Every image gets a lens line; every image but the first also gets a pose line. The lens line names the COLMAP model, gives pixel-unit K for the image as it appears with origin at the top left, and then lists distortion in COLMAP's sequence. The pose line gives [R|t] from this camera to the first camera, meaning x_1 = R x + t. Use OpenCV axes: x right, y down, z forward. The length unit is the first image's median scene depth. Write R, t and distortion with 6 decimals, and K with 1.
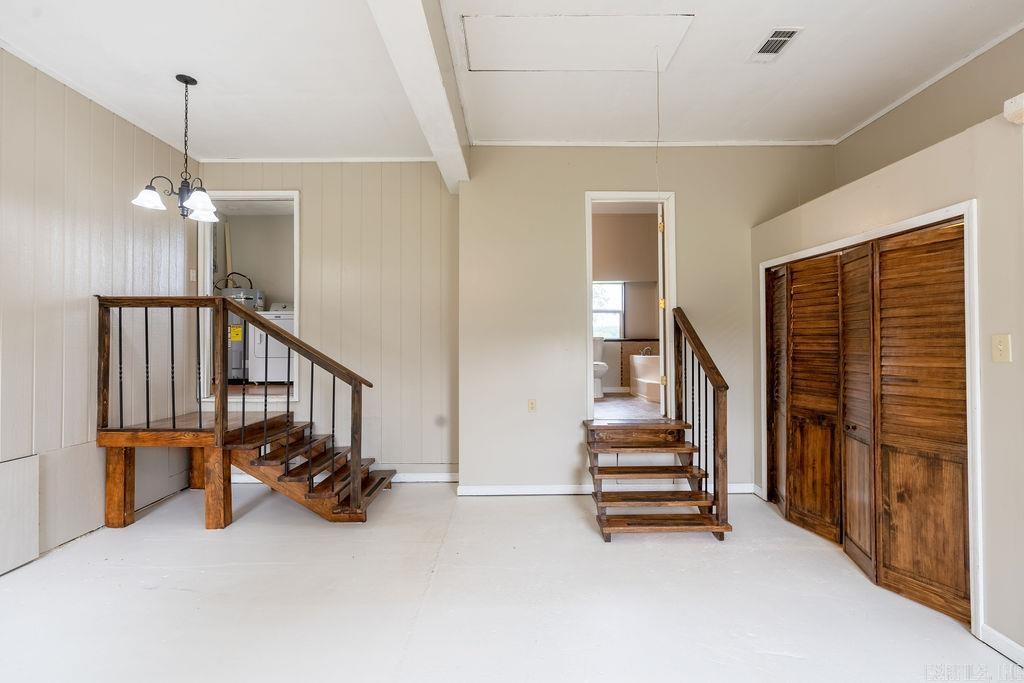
lens RADIAL K [[472.1, 0, 513.6], [0, 472.1, 337.9], [0, 0, 1]] dist [-0.005089, 0.000847]
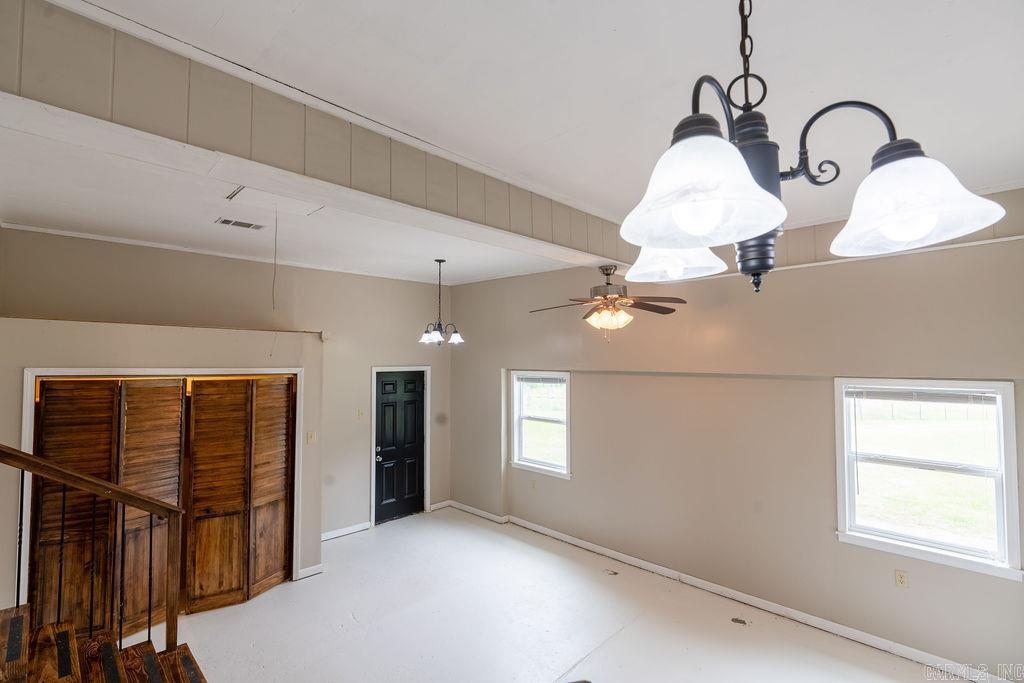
lens RADIAL K [[472.1, 0, 510.6], [0, 472.1, 342.3], [0, 0, 1]] dist [-0.005089, 0.000847]
pose [[-0.697083, 0.029106, 0.716400, -1.023331], [-0.002136, 0.999087, -0.042669, -0.277683], [-0.716987, -0.031274, -0.696384, 1.554061]]
